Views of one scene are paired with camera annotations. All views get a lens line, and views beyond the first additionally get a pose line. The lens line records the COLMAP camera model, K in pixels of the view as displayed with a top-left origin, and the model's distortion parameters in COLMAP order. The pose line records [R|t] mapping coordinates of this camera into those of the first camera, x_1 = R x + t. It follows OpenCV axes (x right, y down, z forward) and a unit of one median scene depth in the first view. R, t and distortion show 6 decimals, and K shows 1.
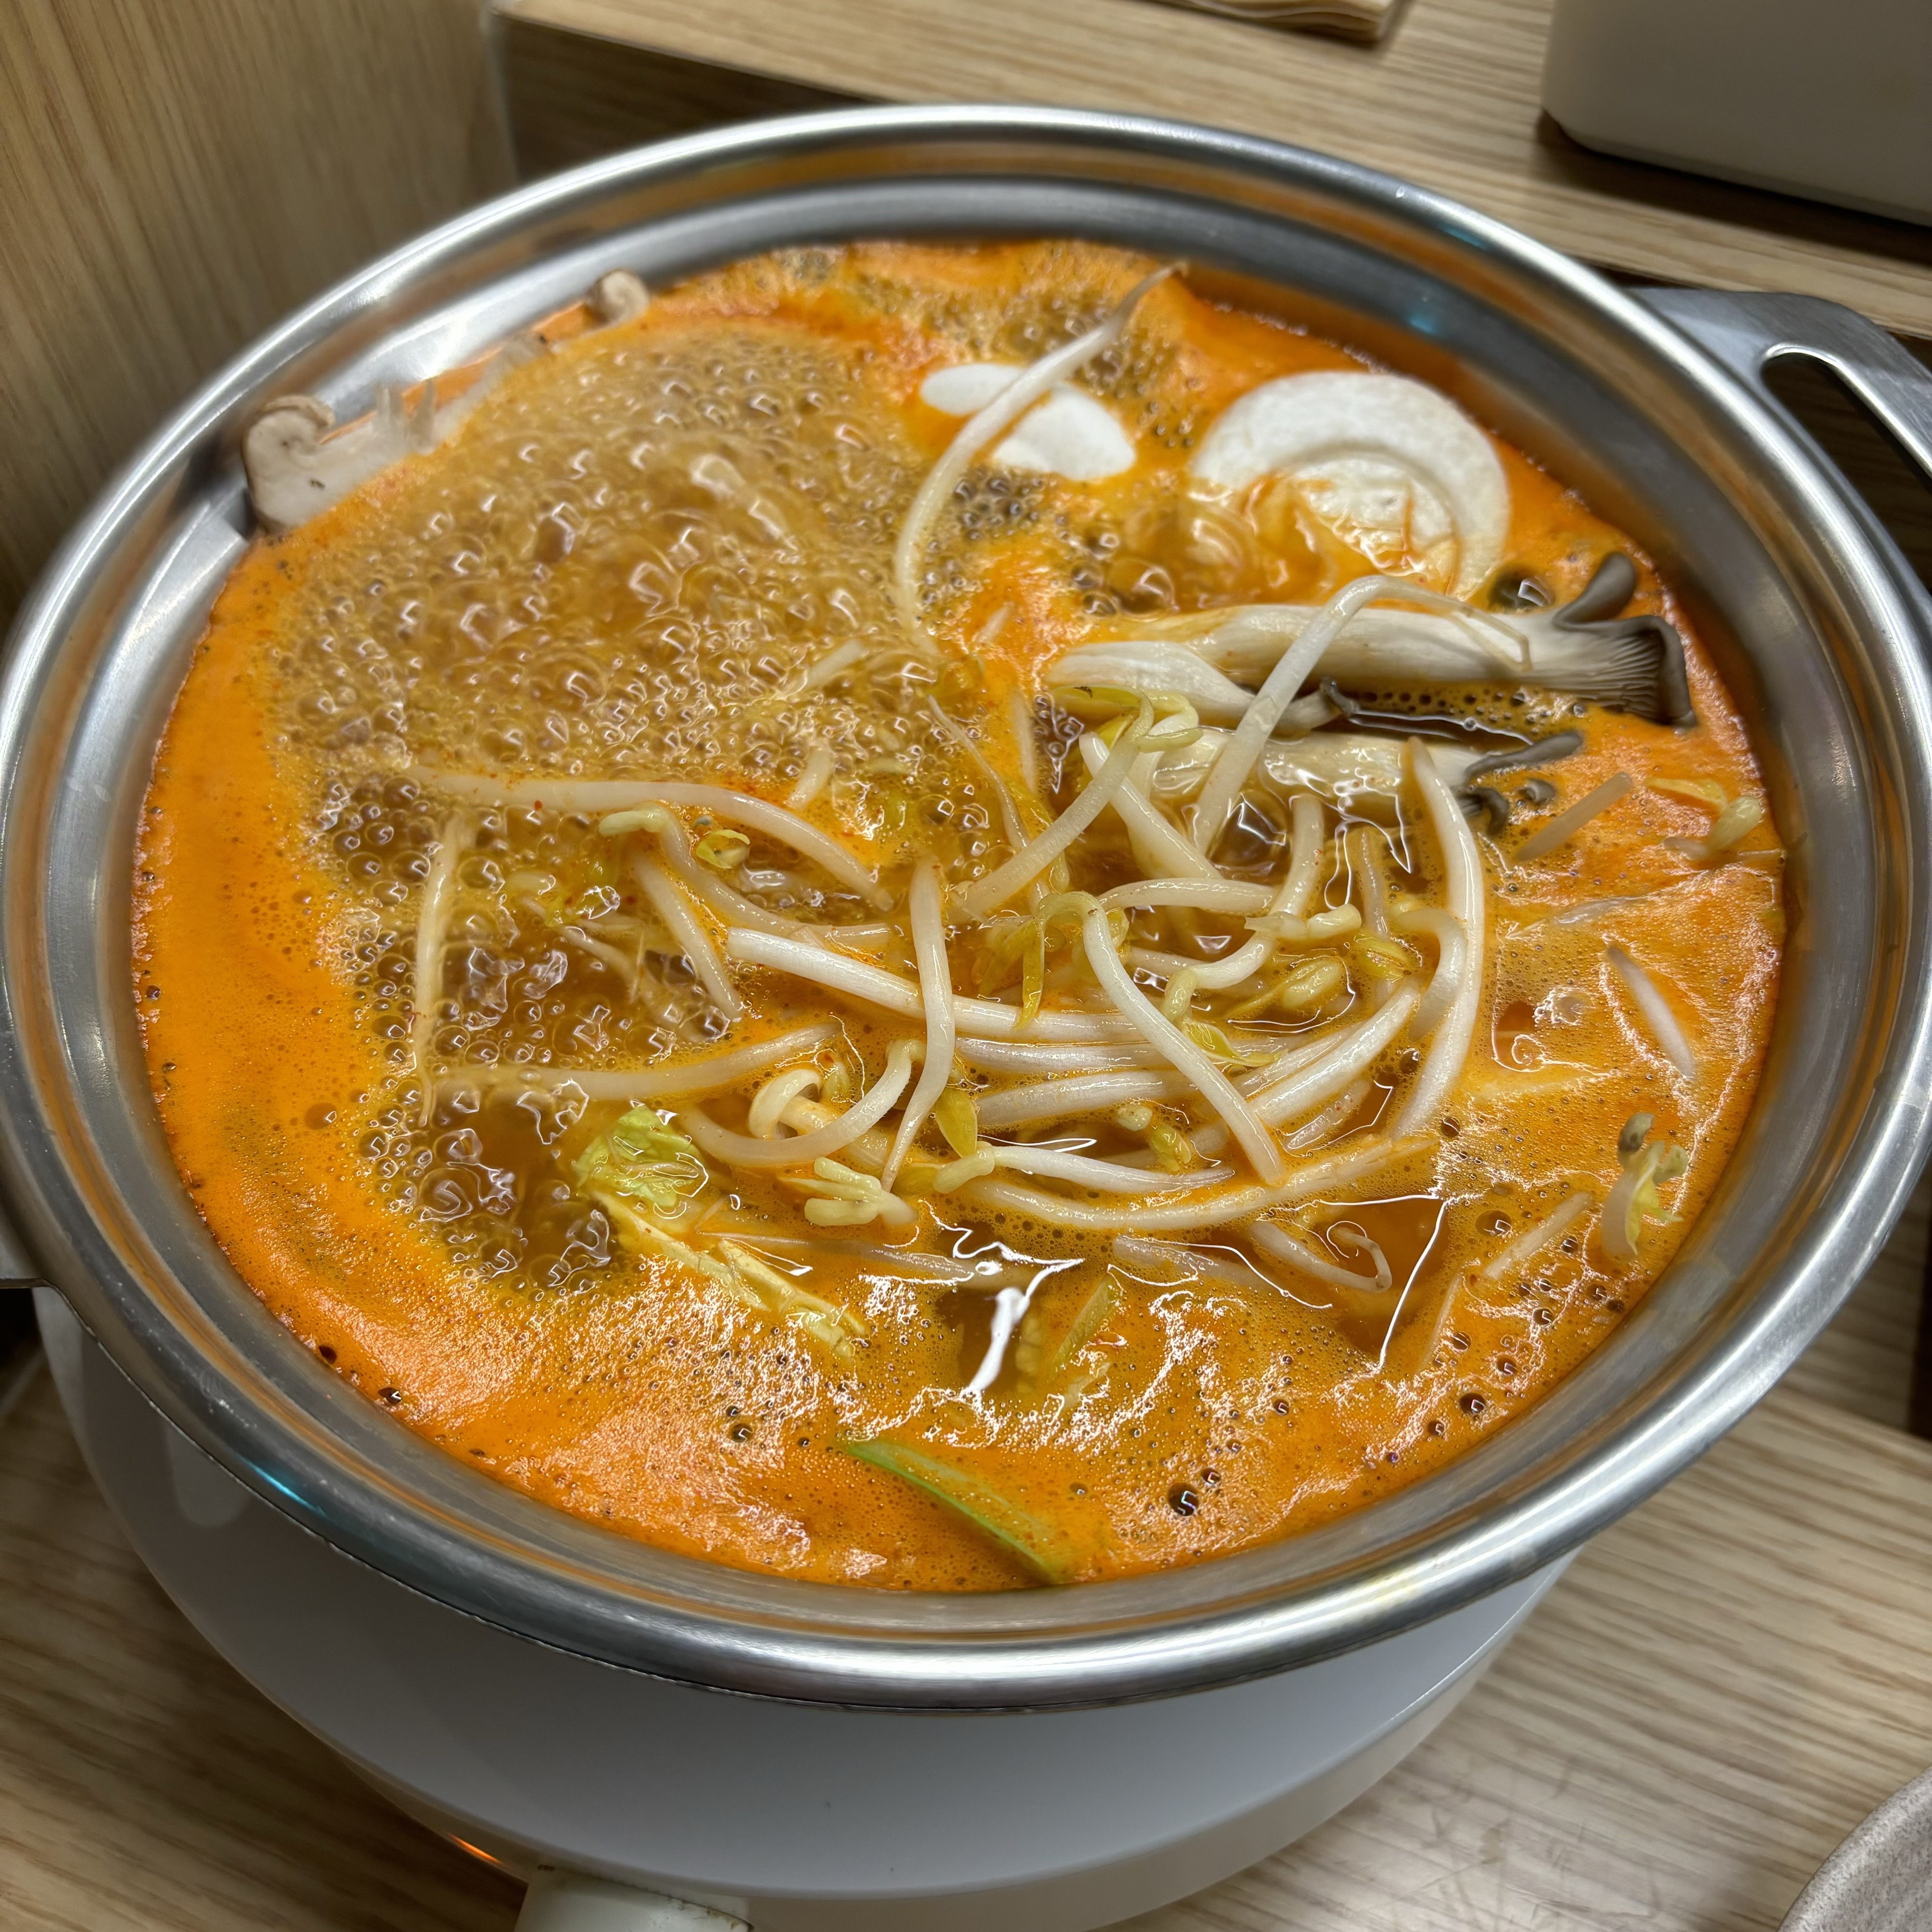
lens RADIAL K [[1980.2, 0, 966.0], [0, 1980.2, 966.0], [0, 0, 1]] dist [-0.000662, 0.018547]
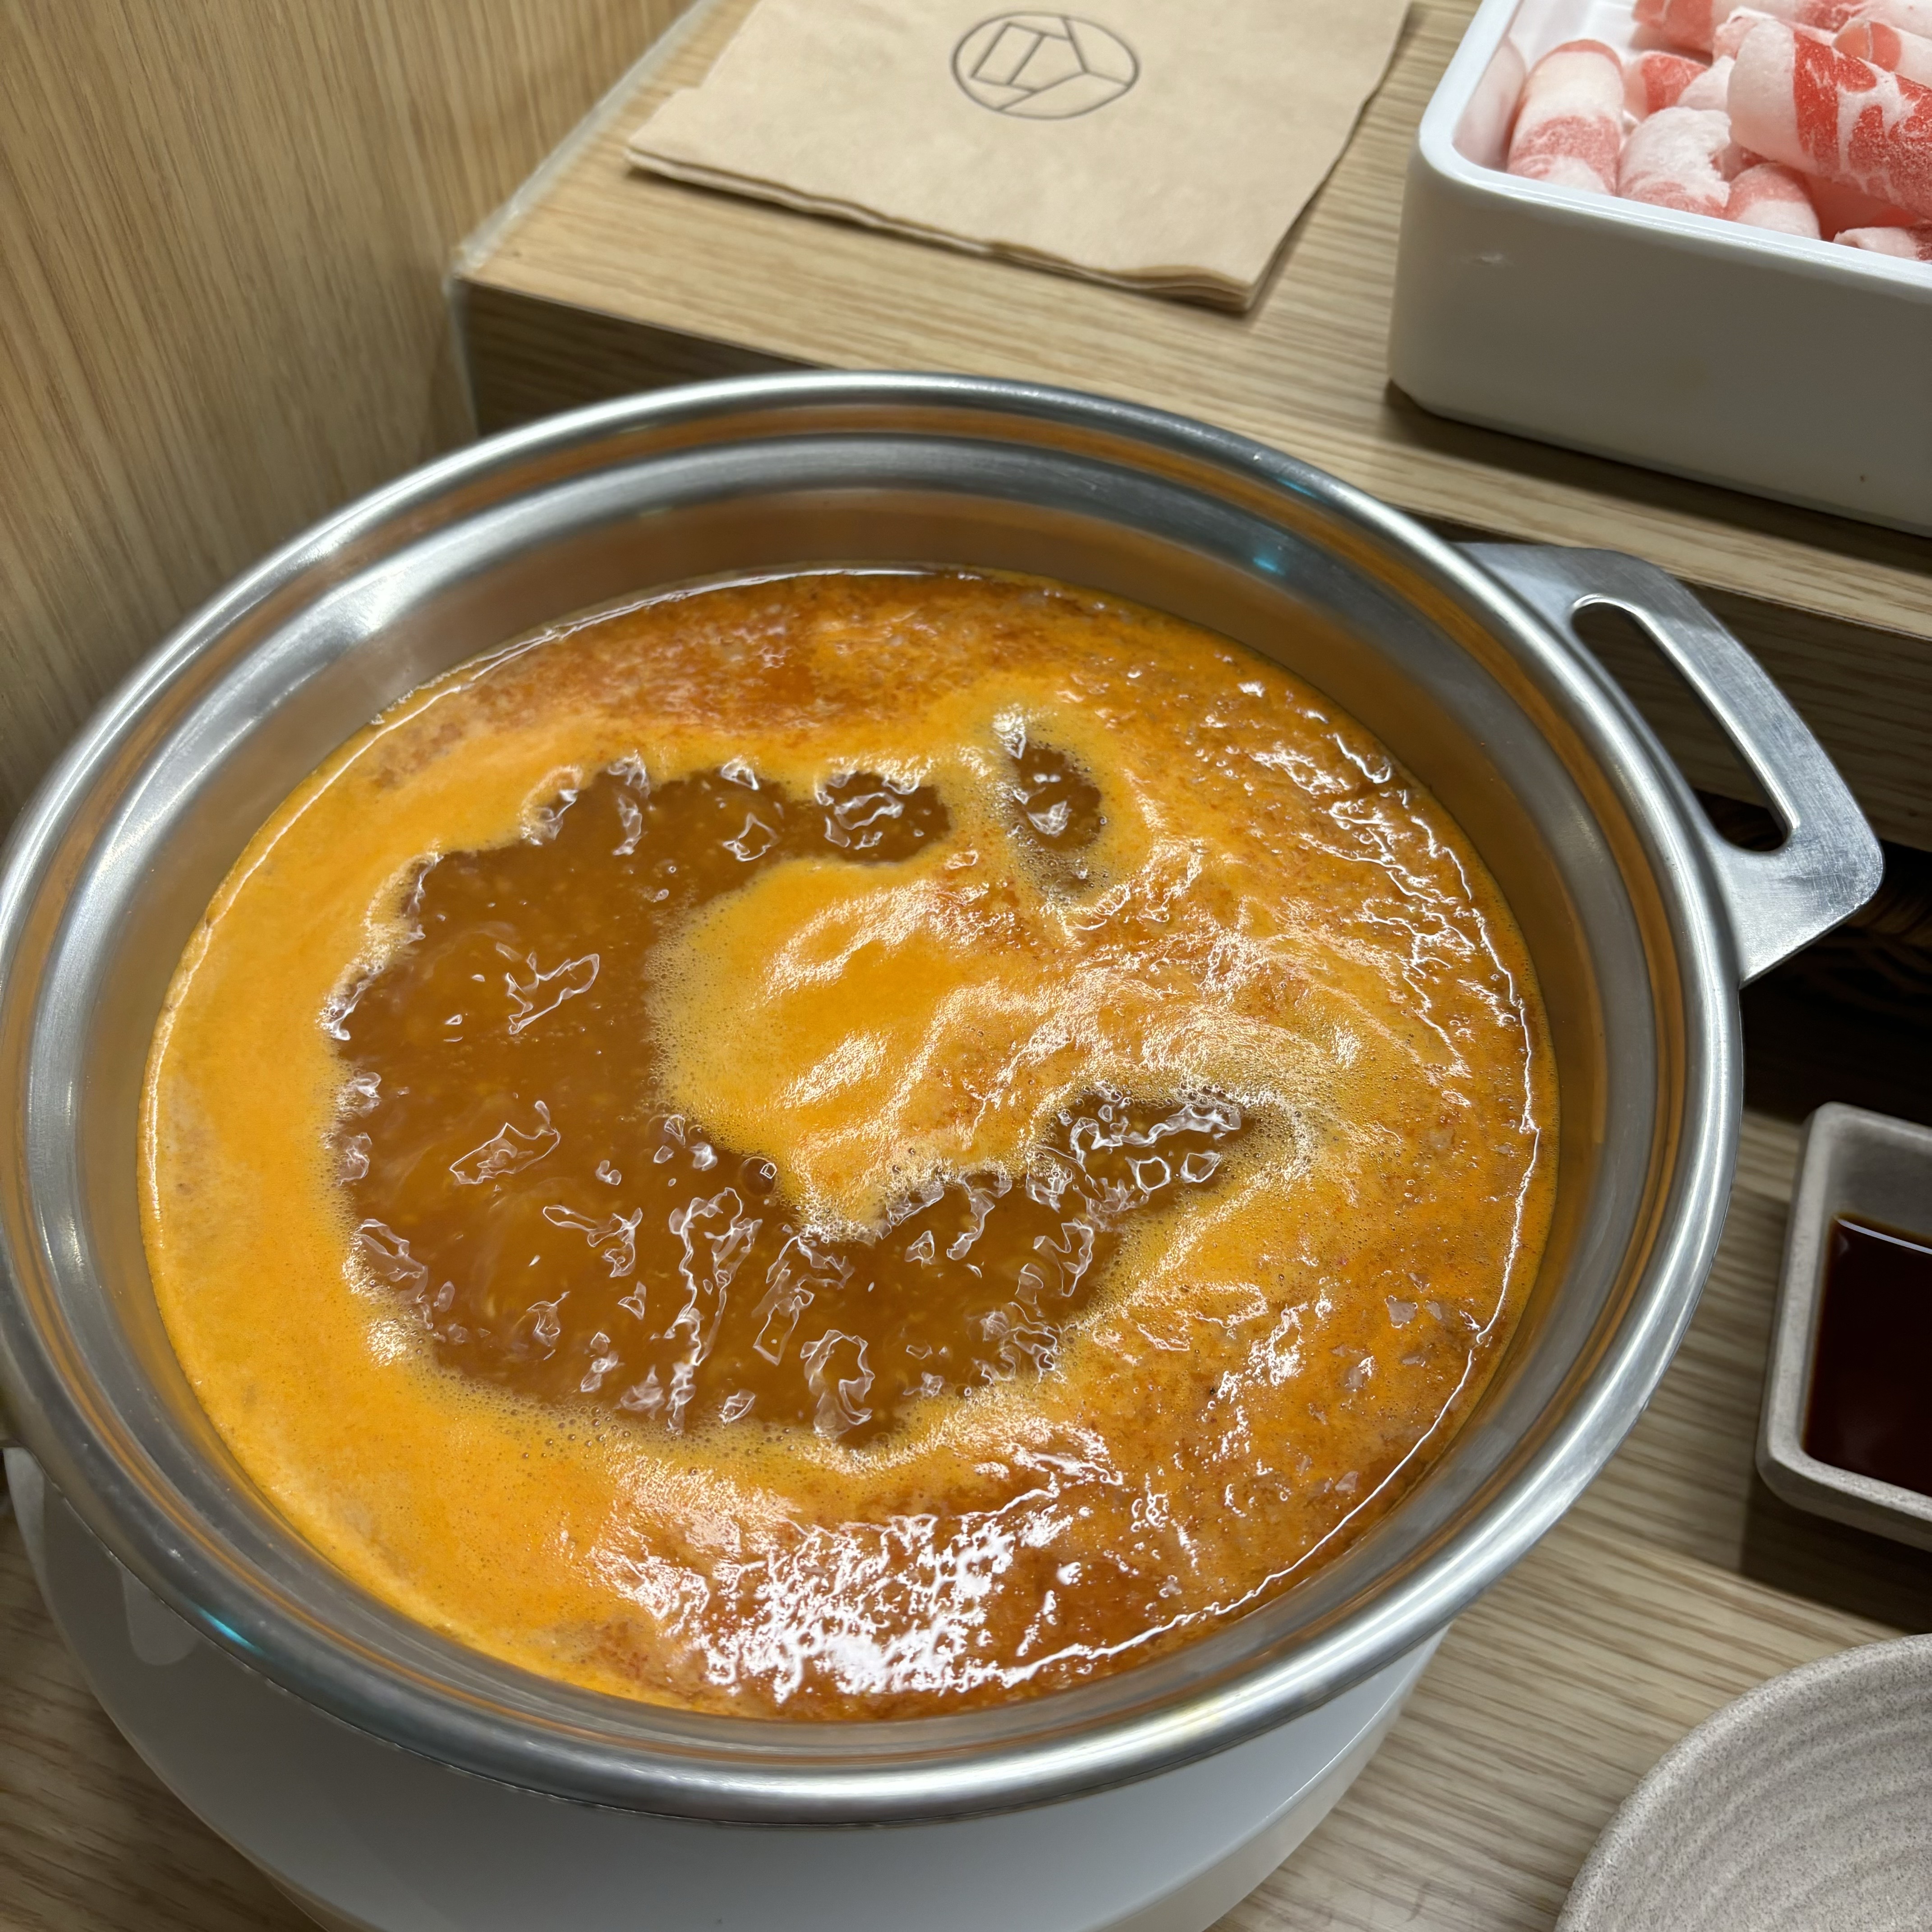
lens RADIAL K [[1994.9, 0, 971.6], [0, 1994.9, 976.1], [0, 0, 1]] dist [-0.020595, 0.049393]
pose [[0.999909, 0.003137, 0.013135, 0.043542], [-0.002362, 0.998277, -0.058624, -0.028920], [-0.013297, 0.058587, 0.998194, -0.108319]]
